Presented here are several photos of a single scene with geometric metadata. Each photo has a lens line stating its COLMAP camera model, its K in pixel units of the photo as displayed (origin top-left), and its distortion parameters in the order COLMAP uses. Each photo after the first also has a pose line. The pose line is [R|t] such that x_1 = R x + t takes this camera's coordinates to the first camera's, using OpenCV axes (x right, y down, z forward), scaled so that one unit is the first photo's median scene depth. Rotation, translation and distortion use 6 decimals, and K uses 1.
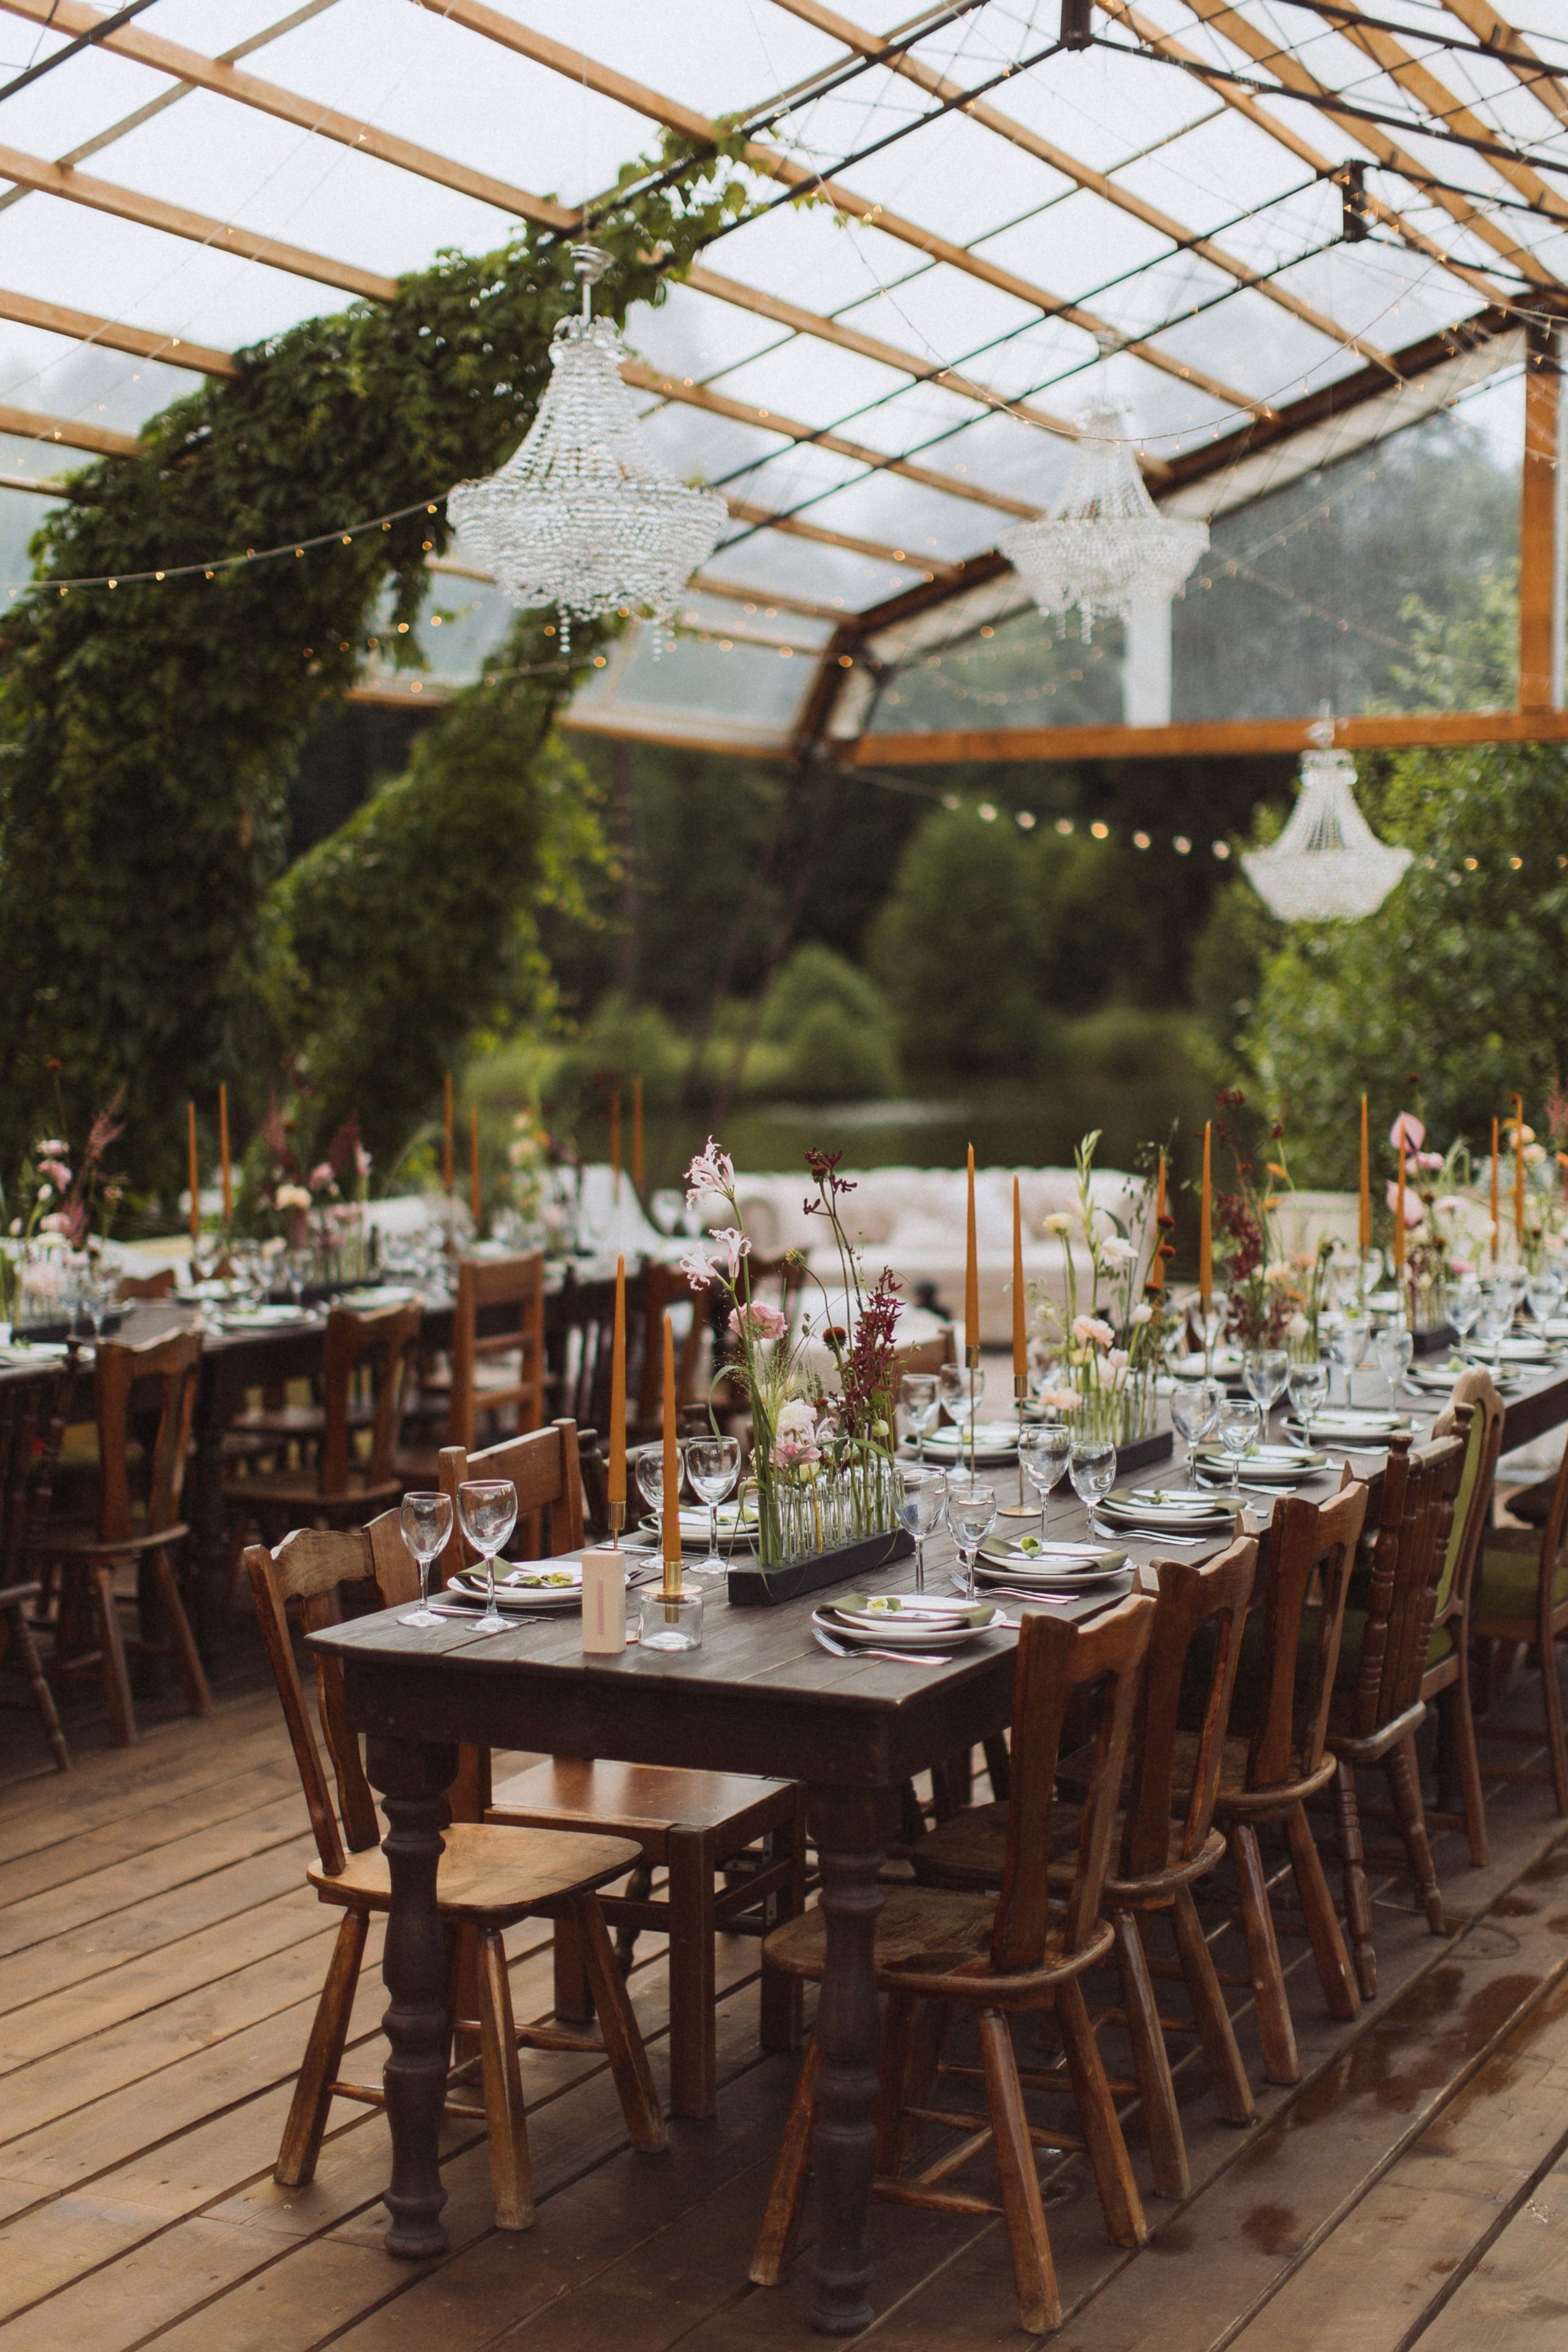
lens RADIAL K [[3391.5, 0, 755.5], [0, 3391.5, 1178.0], [0, 0, 1]] dist [-0.000672, 0.035606]
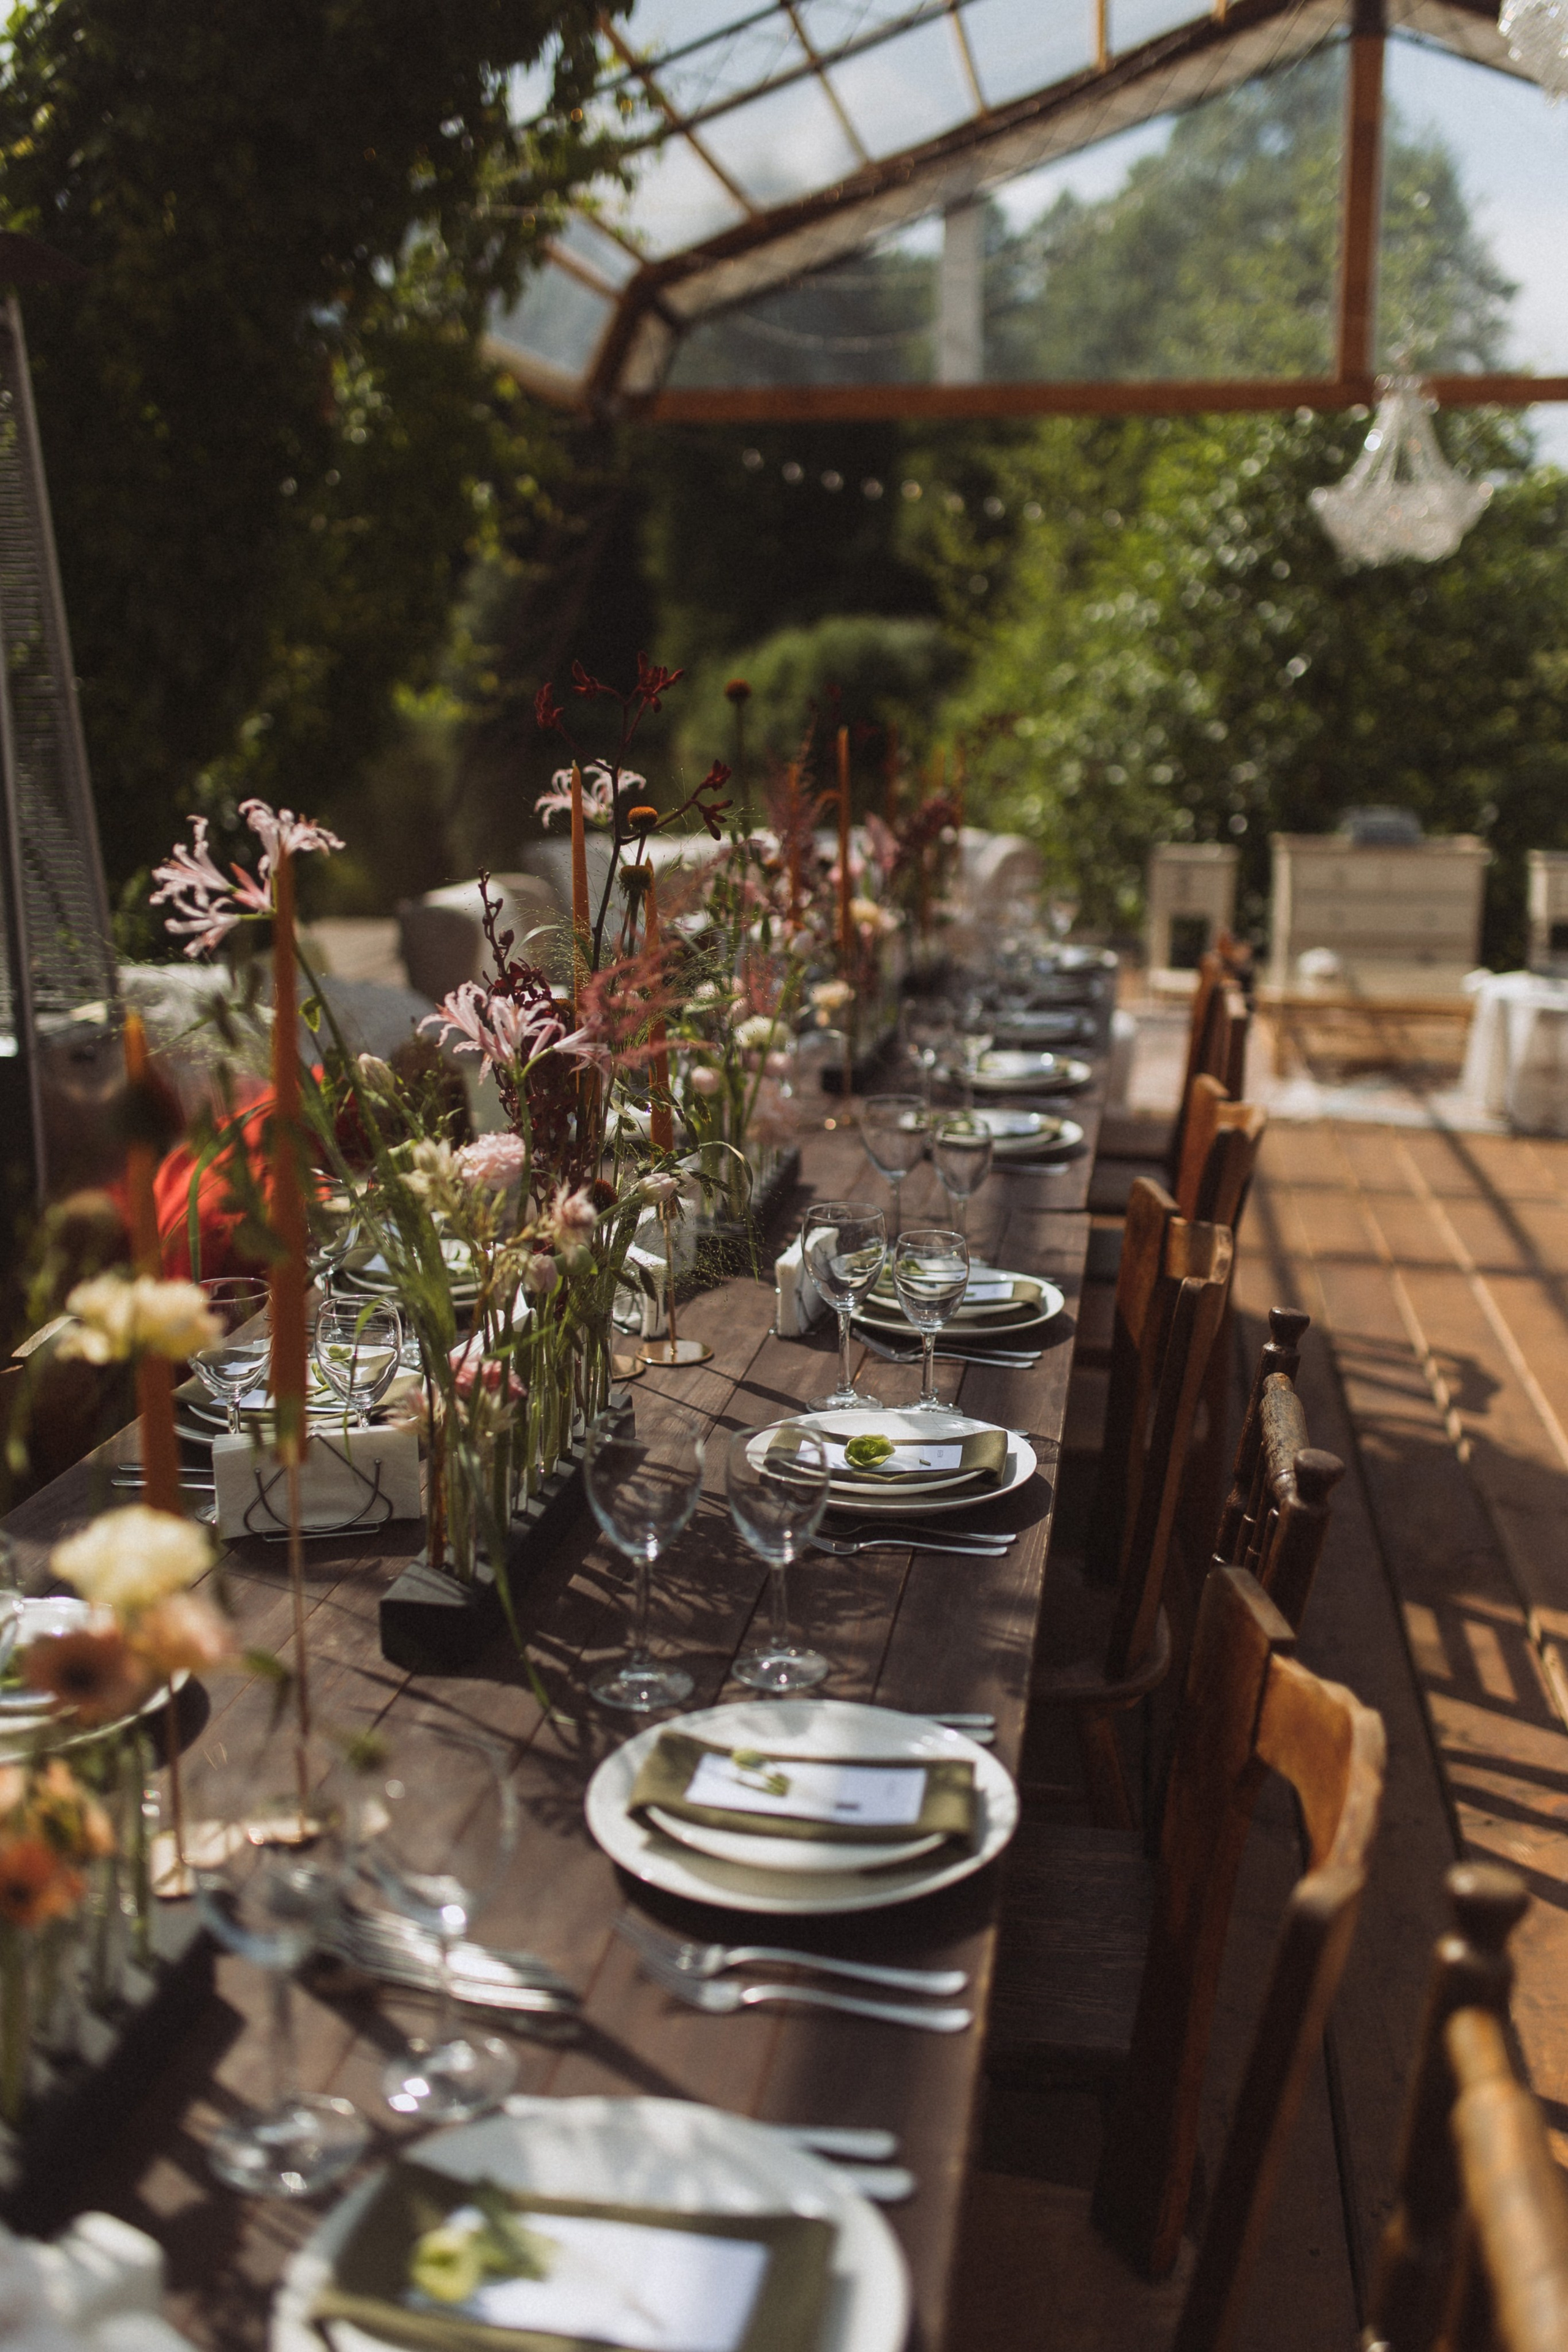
lens RADIAL K [[2304.7, 0, 784.0], [0, 2304.7, 1176.0], [0, 0, 1]] dist [0.024278, 0.005671]
pose [[0.955266, -0.058279, 0.289948, -0.399216], [0.012919, 0.987679, 0.155961, -0.019504], [-0.295464, -0.145238, 0.944249, 0.850367]]
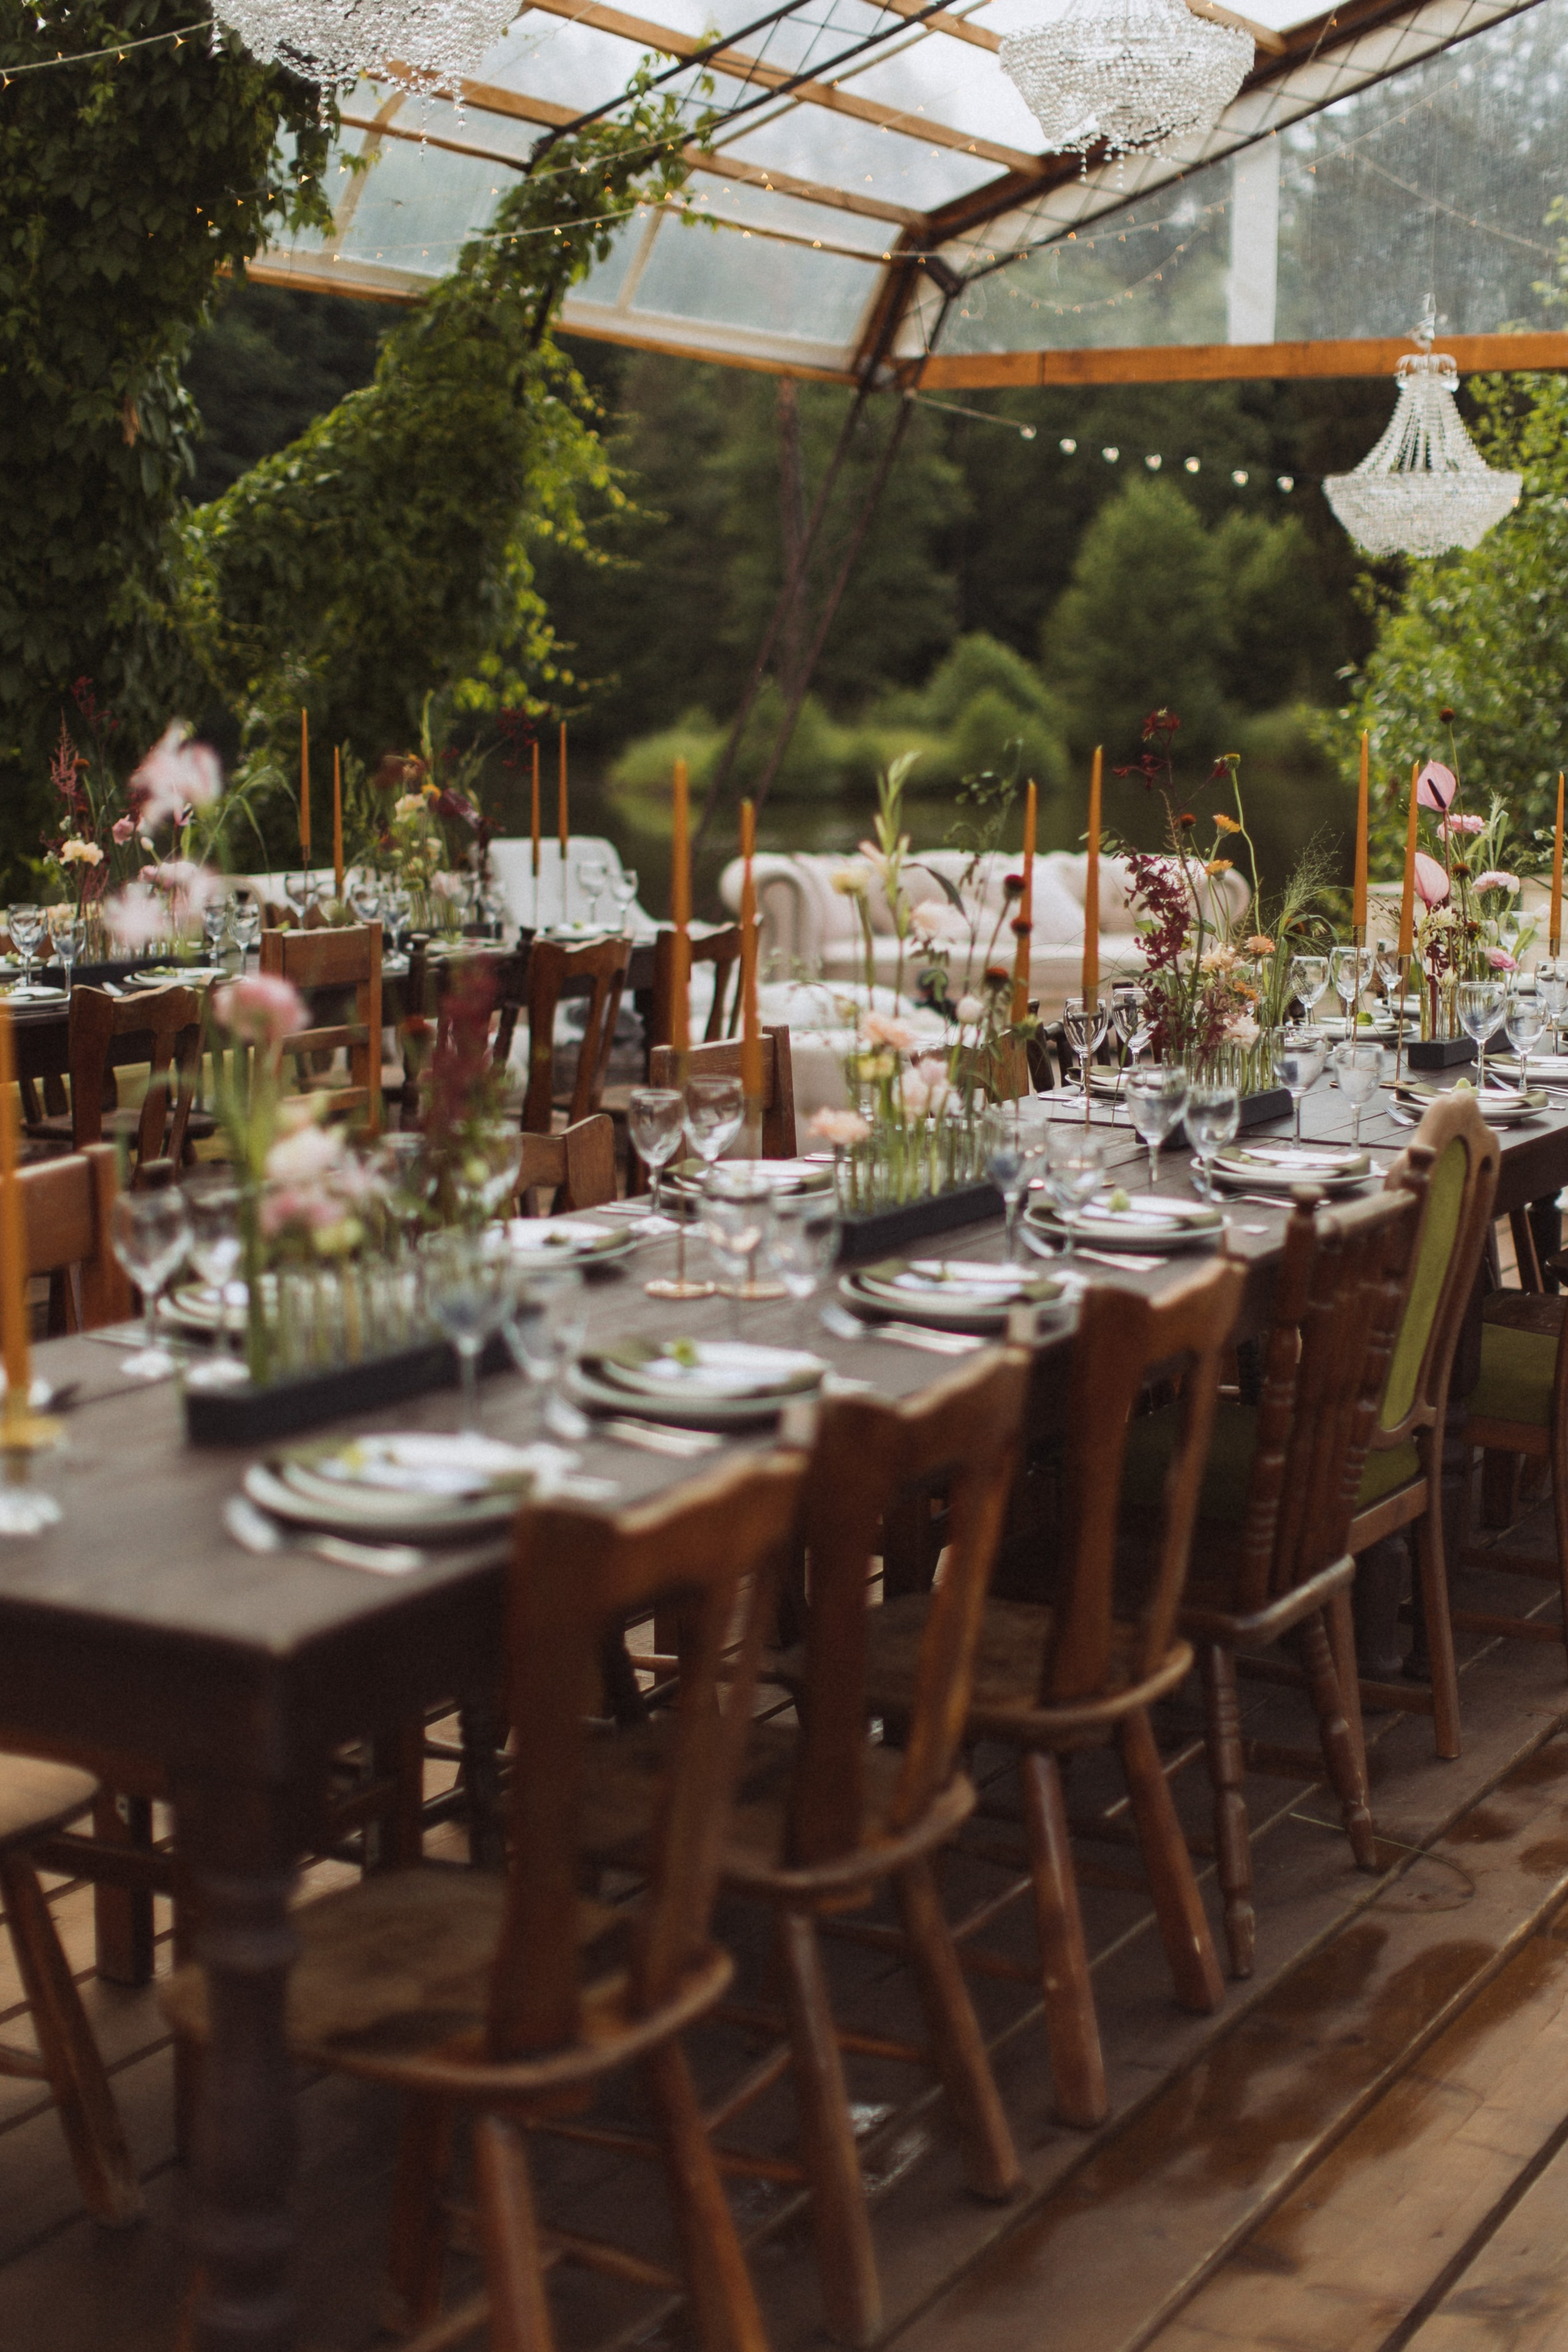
lens RADIAL K [[3392.9, 0, 784.0], [0, 3392.9, 1176.0], [0, 0, 1]] dist [-0.001788, 0.106706]
pose [[0.998832, 0.019944, -0.044009, 0.101307], [-0.015960, 0.995895, 0.089095, 0.011336], [0.045605, -0.088289, 0.995050, 0.271134]]
